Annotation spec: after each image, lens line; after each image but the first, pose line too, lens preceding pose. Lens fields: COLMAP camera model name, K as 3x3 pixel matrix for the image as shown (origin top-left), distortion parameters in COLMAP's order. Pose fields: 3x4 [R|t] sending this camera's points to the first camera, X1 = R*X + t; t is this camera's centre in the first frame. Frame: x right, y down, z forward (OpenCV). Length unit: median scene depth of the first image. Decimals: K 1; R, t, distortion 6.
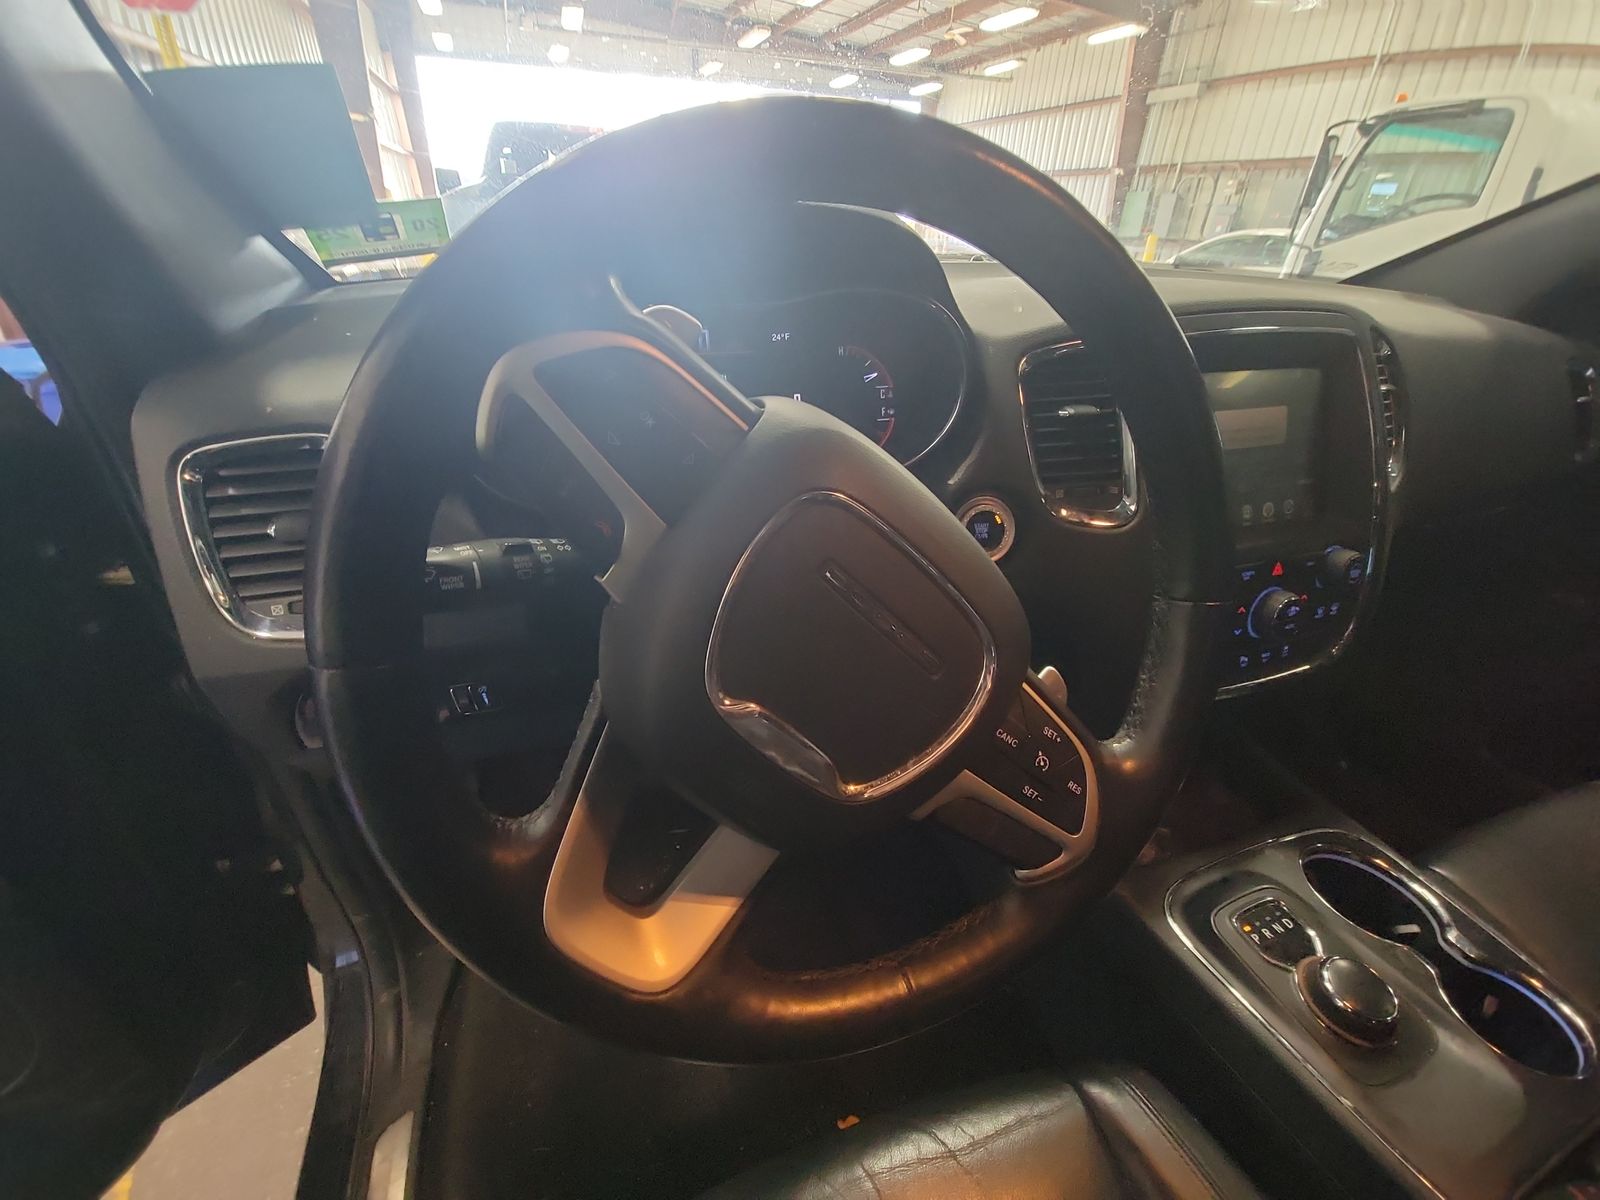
lens RADIAL K [[638.5, 0, 800.0], [0, 638.5, 600.0], [0, 0, 1]] dist [0.010152, -0.007800]
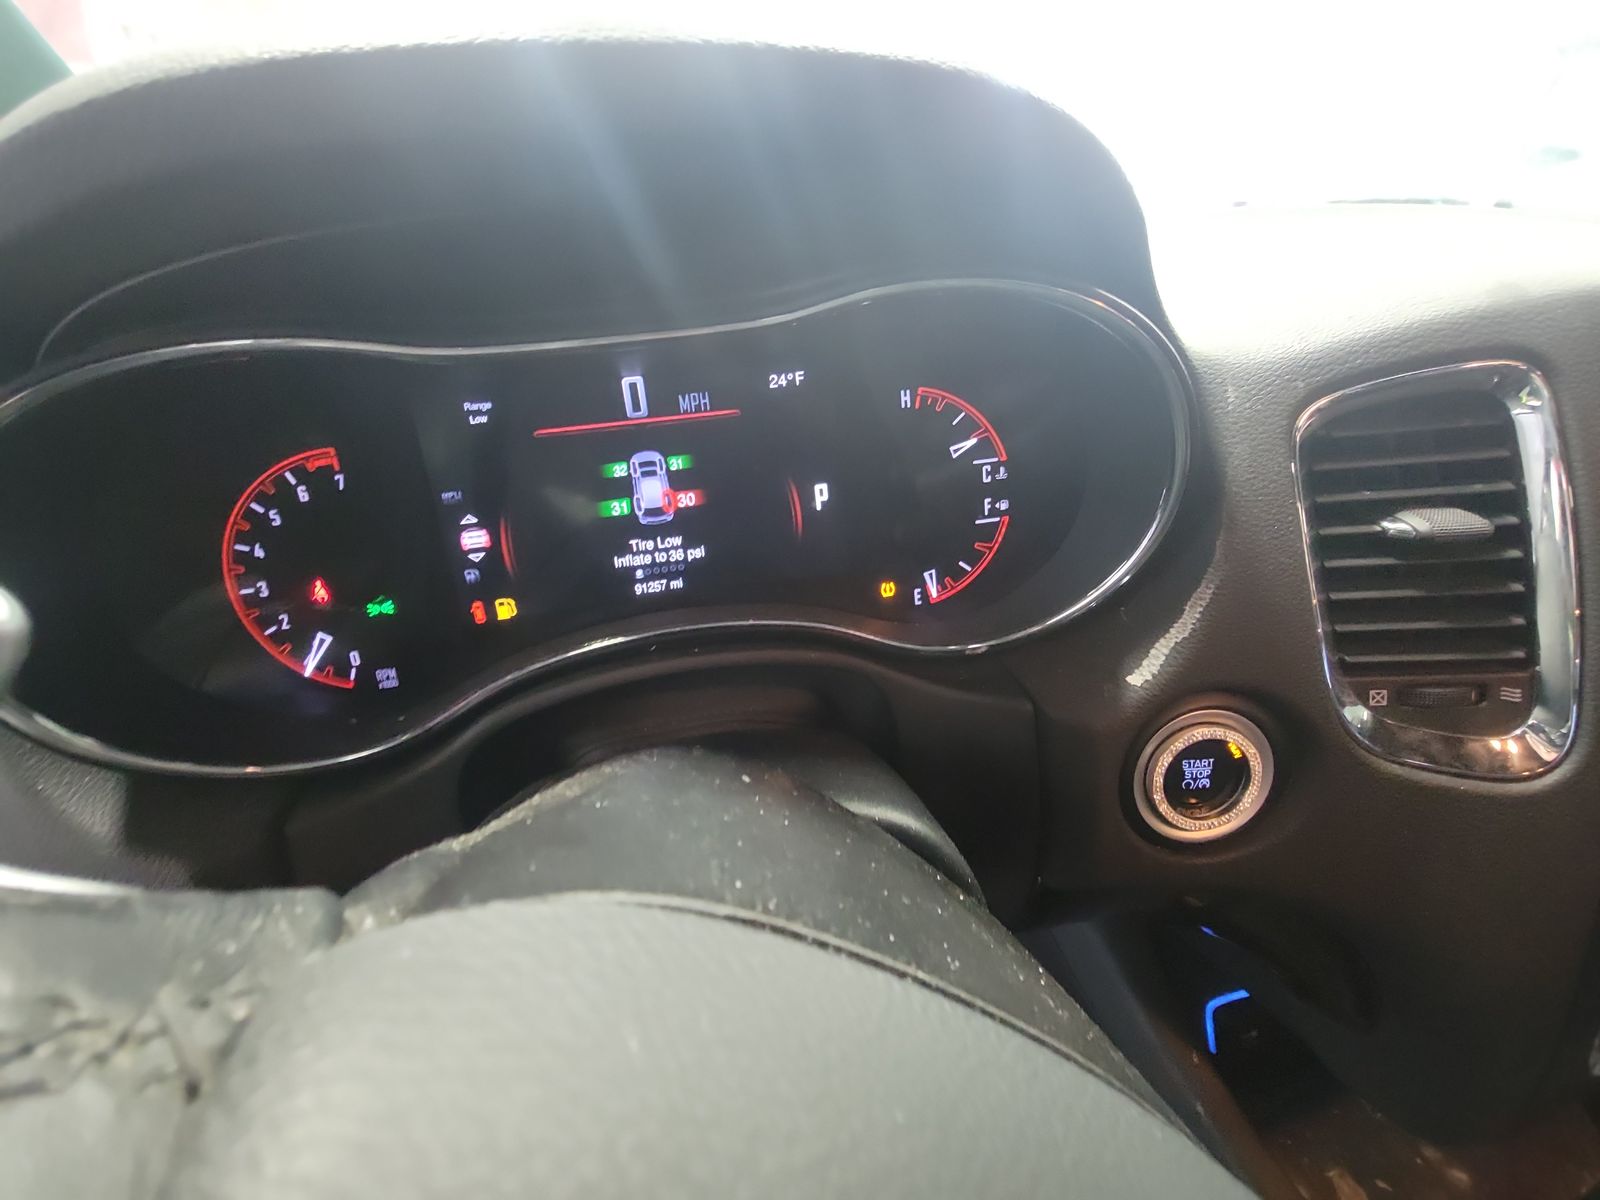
lens RADIAL K [[639.7, 0, 798.8], [0, 639.7, 598.0], [0, 0, 1]] dist [0.009439, -0.008918]
pose [[0.989845, 0.011907, -0.141648, 0.060480], [-0.009069, 0.999745, 0.020667, -0.267726], [0.141858, -0.019173, 0.989701, 0.528248]]
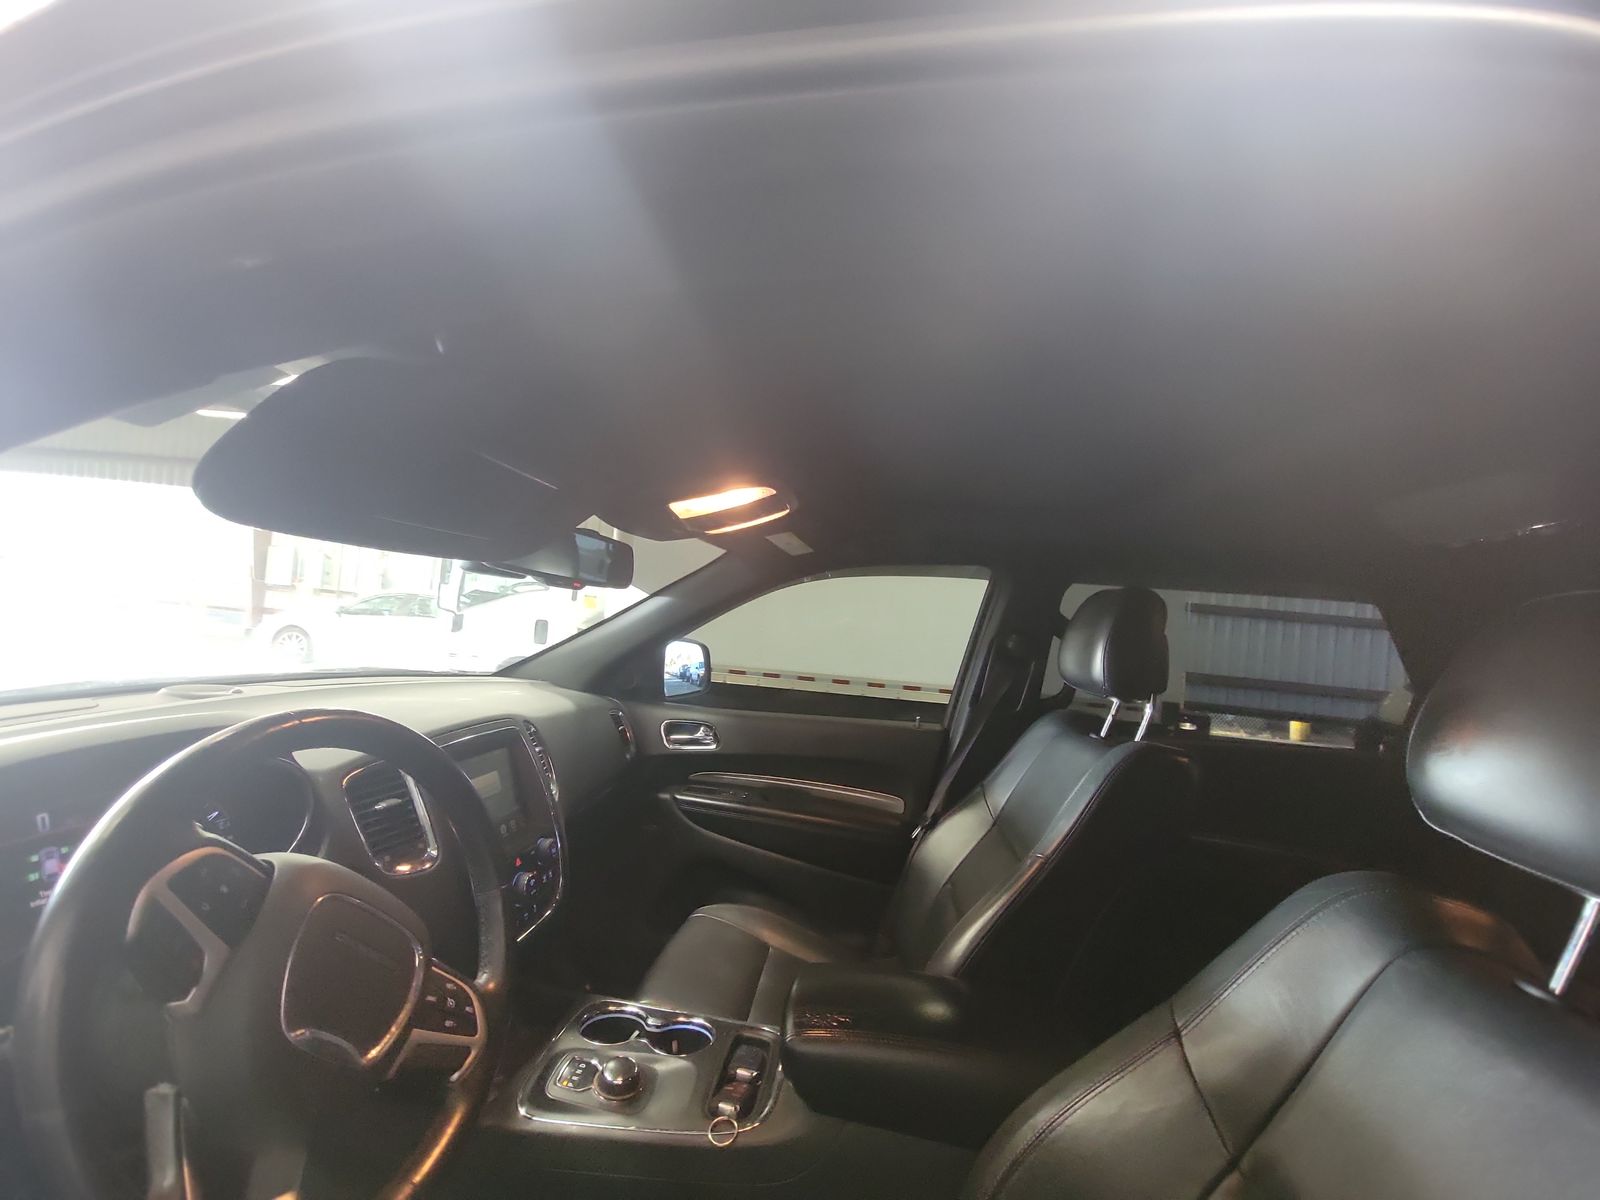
lens RADIAL K [[638.5, 0, 800.0], [0, 638.5, 600.0], [0, 0, 1]] dist [0.010152, -0.007800]
pose [[0.442082, 0.044260, 0.895882, -0.612525], [0.383148, 0.893758, -0.233224, 0.018148], [-0.811025, 0.446359, 0.378156, -0.723080]]
